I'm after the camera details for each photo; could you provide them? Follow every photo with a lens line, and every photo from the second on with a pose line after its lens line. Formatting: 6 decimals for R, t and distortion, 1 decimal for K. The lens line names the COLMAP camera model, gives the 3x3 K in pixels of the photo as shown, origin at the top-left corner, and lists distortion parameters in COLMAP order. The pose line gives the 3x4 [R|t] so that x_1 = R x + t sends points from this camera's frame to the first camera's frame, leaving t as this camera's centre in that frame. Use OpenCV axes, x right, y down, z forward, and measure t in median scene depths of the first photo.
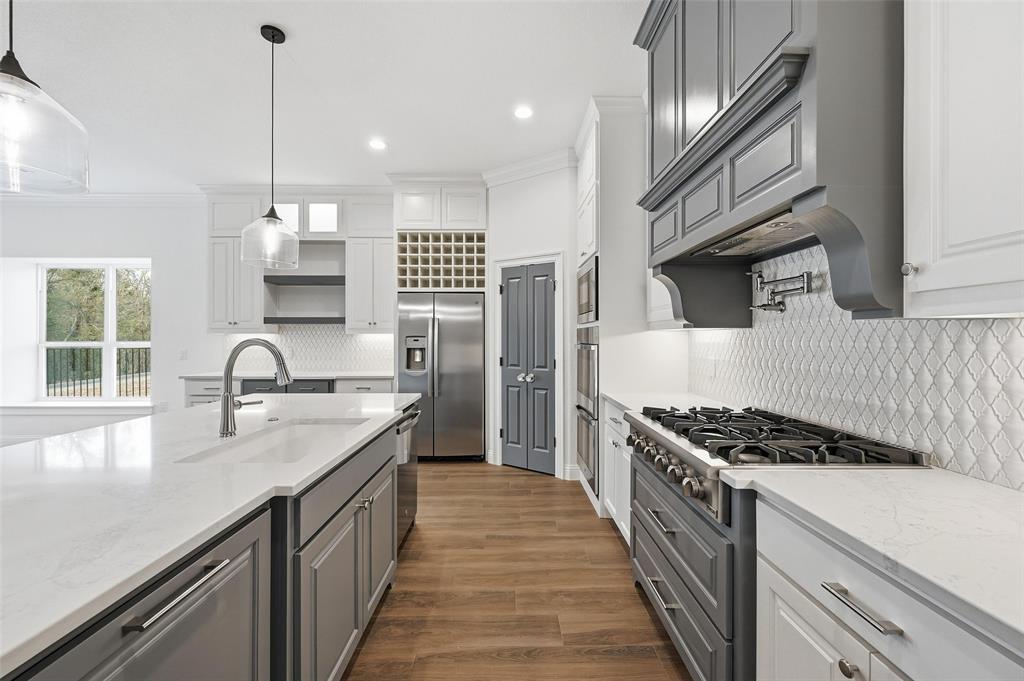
lens RADIAL K [[403.2, 0, 515.1], [0, 403.2, 340.1], [0, 0, 1]] dist [0.003061, 0.000081]
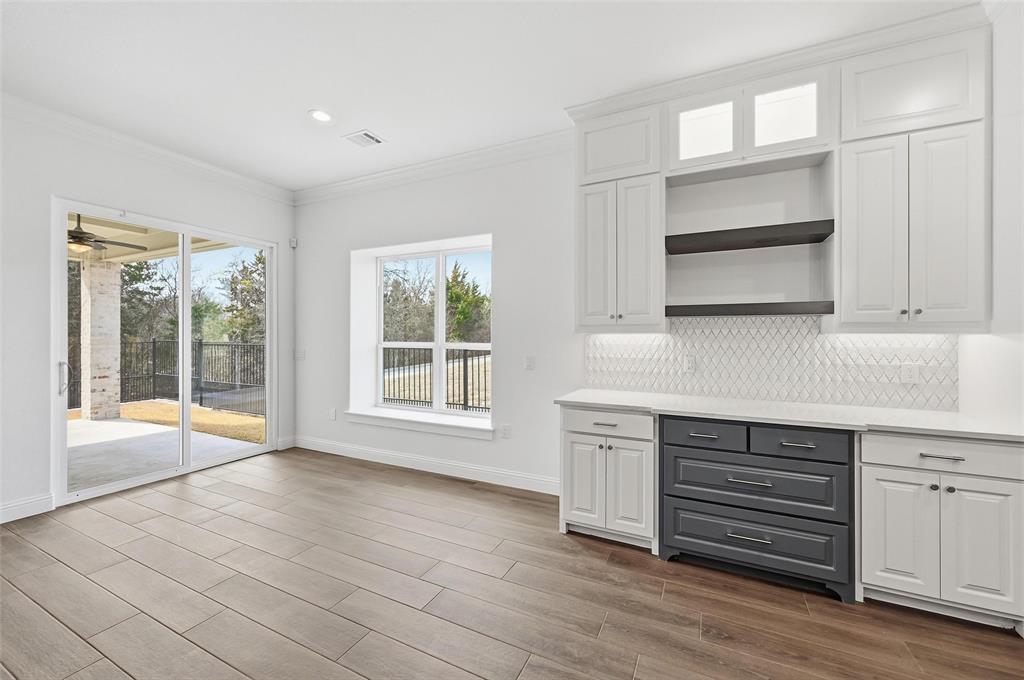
lens RADIAL K [[403.2, 0, 513.2], [0, 403.2, 337.9], [0, 0, 1]] dist [0.003061, 0.000081]
pose [[0.892223, 0.005888, -0.451557, -0.550578], [-0.008479, 0.999957, -0.003717, -0.005279], [0.451515, 0.007145, 0.892235, 0.364832]]
